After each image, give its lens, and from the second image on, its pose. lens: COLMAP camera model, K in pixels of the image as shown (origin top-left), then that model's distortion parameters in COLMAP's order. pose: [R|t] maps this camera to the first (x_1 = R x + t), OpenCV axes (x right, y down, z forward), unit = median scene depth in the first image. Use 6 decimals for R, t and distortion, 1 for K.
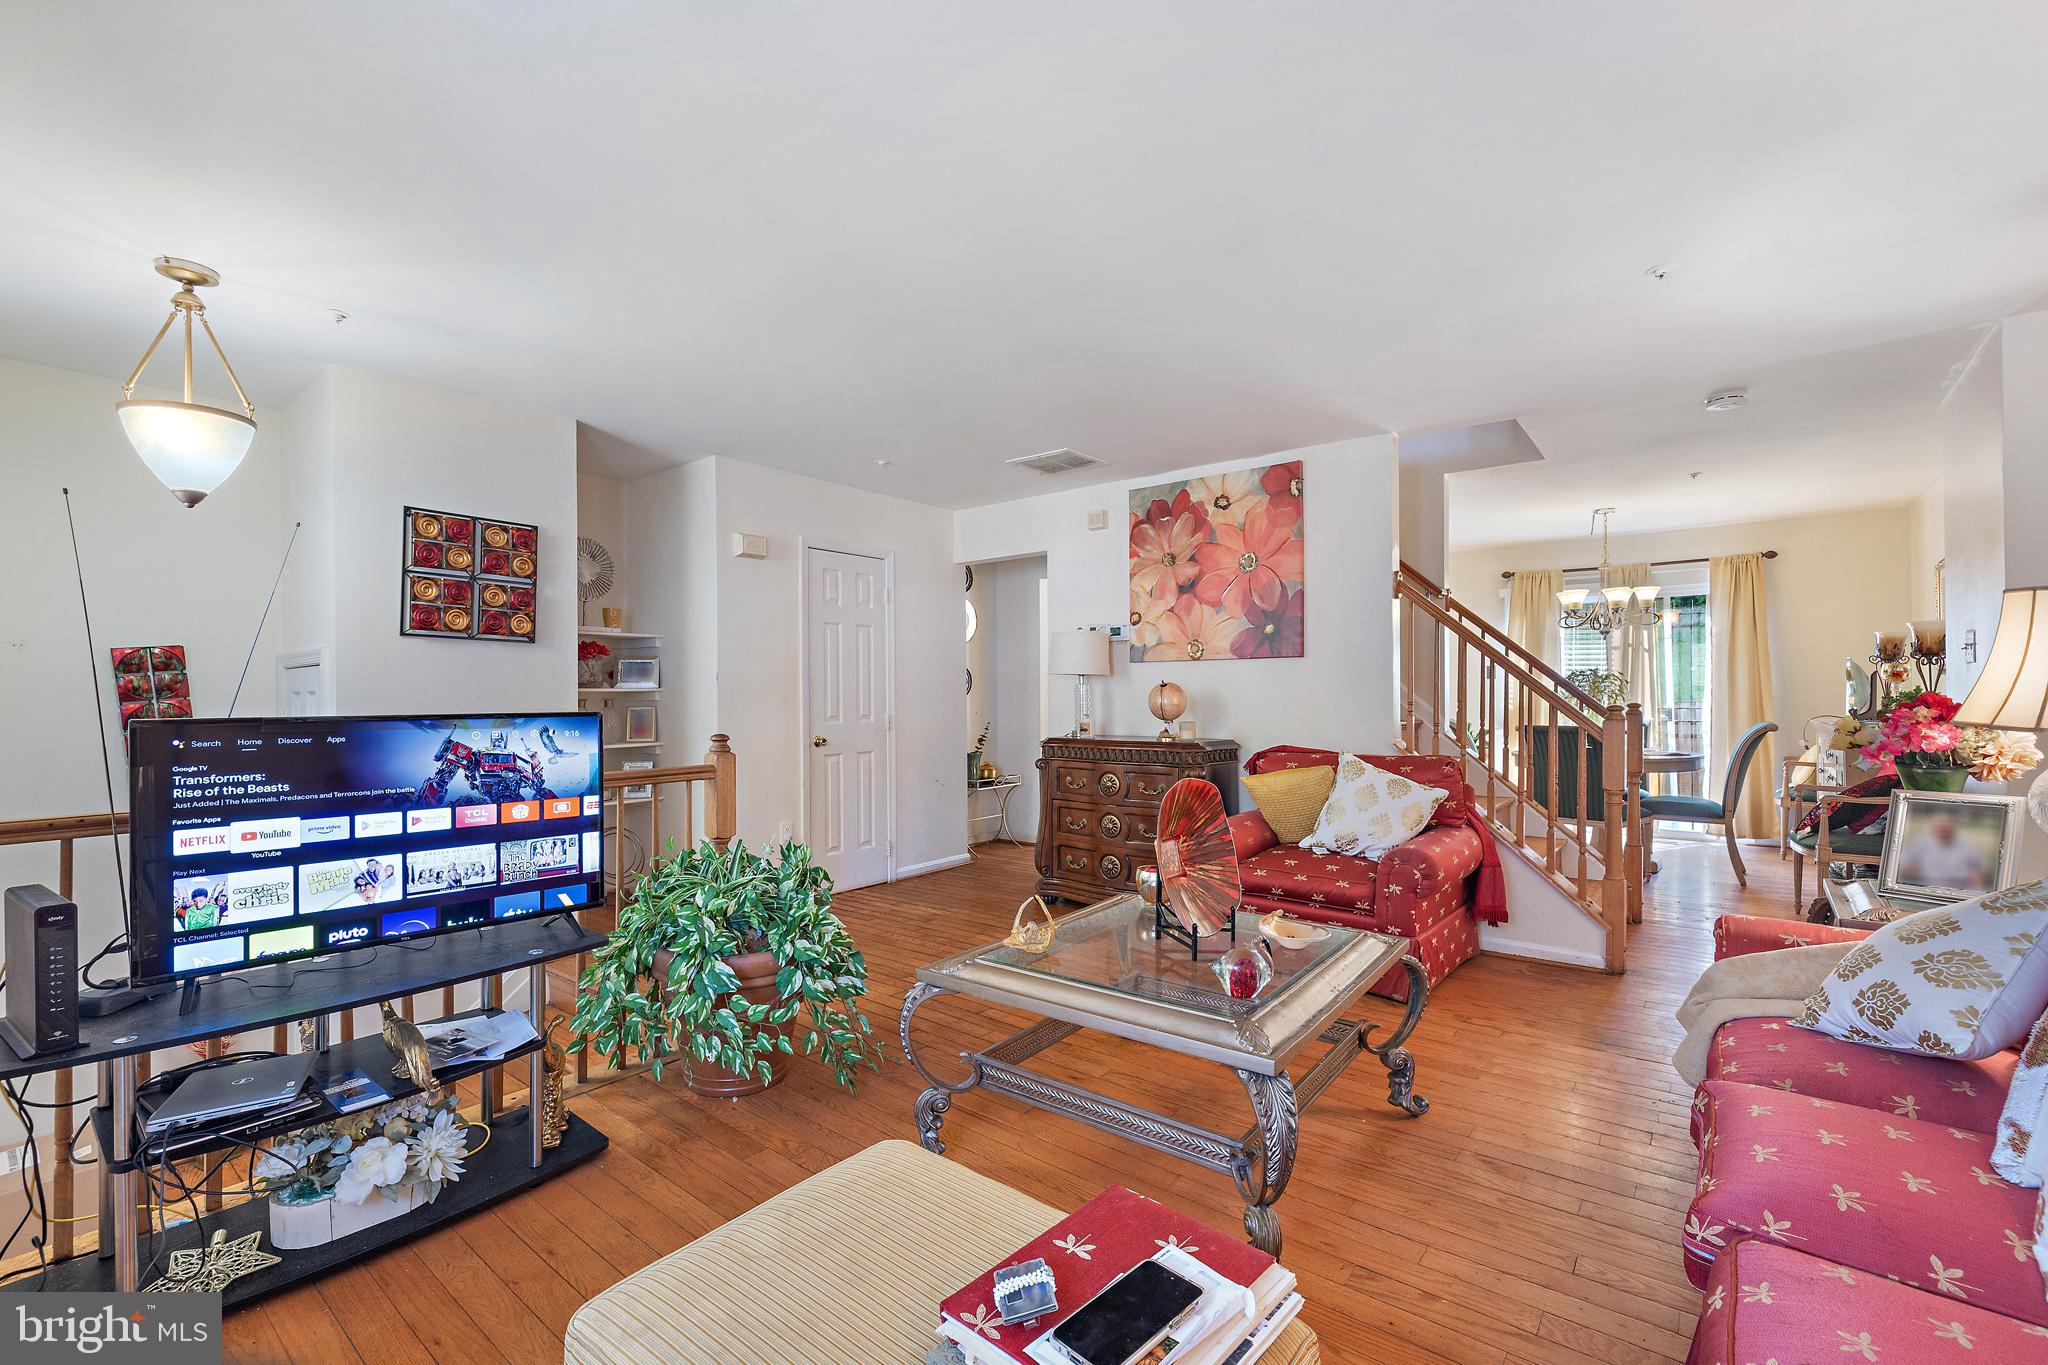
lens RADIAL K [[864.5, 0, 1024.0], [0, 864.5, 682.5], [0, 0, 1]] dist [-0.002262, -0.000220]
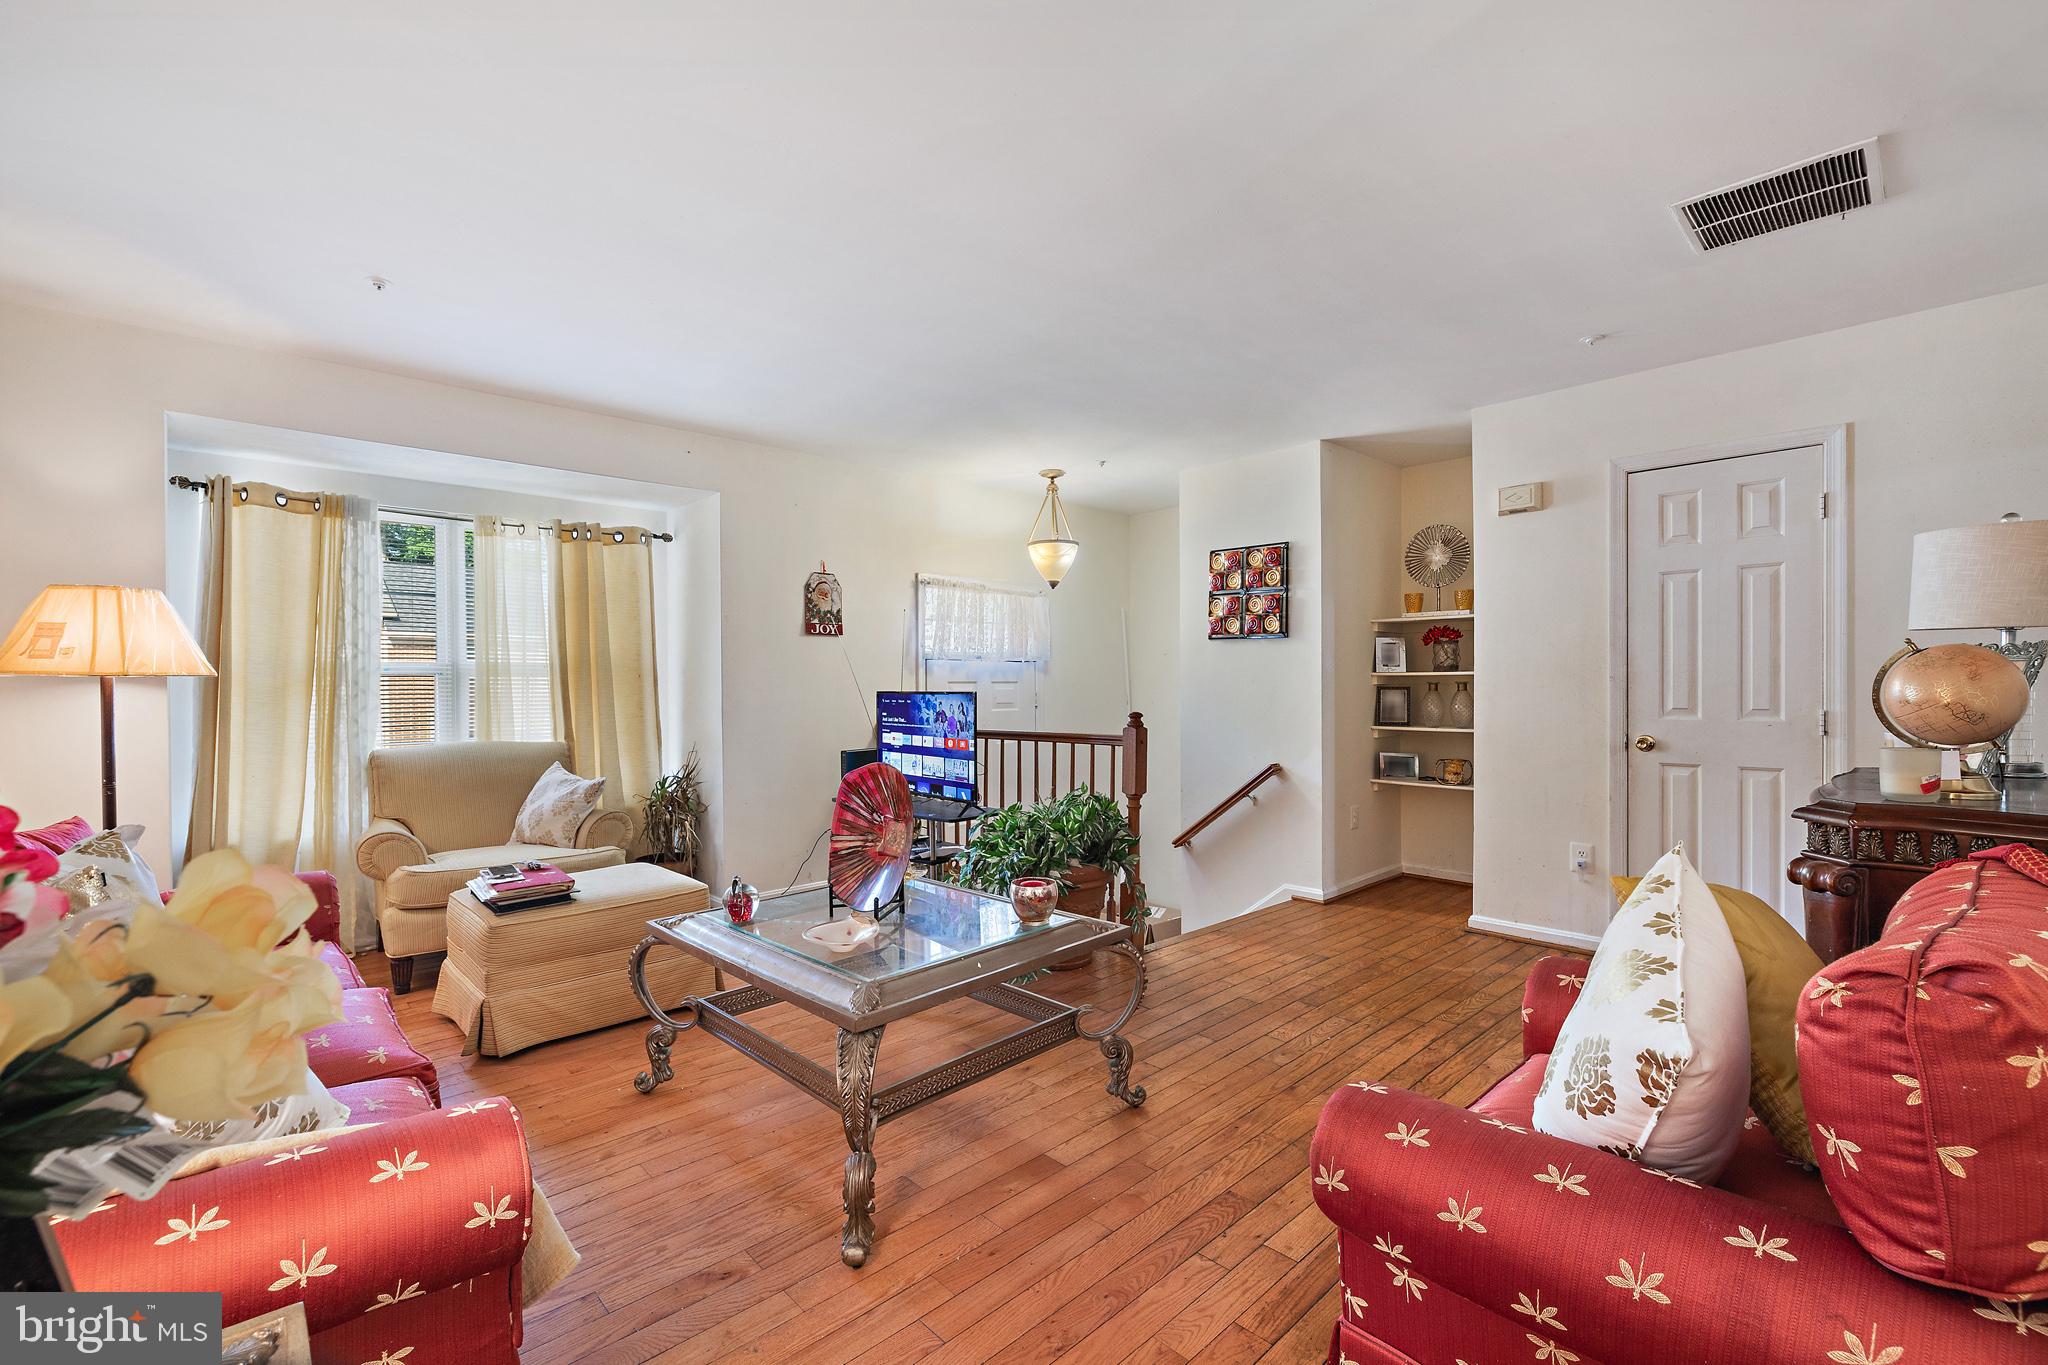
lens RADIAL K [[894.3, 0, 1024.0], [0, 894.3, 682.5], [0, 0, 1]] dist [-0.000086, -0.000025]
pose [[-0.129648, 0.001690, -0.991559, 1.134257], [0.020082, 0.999798, -0.000922, 0.018365], [0.991357, -0.020032, -0.129656, 1.199736]]
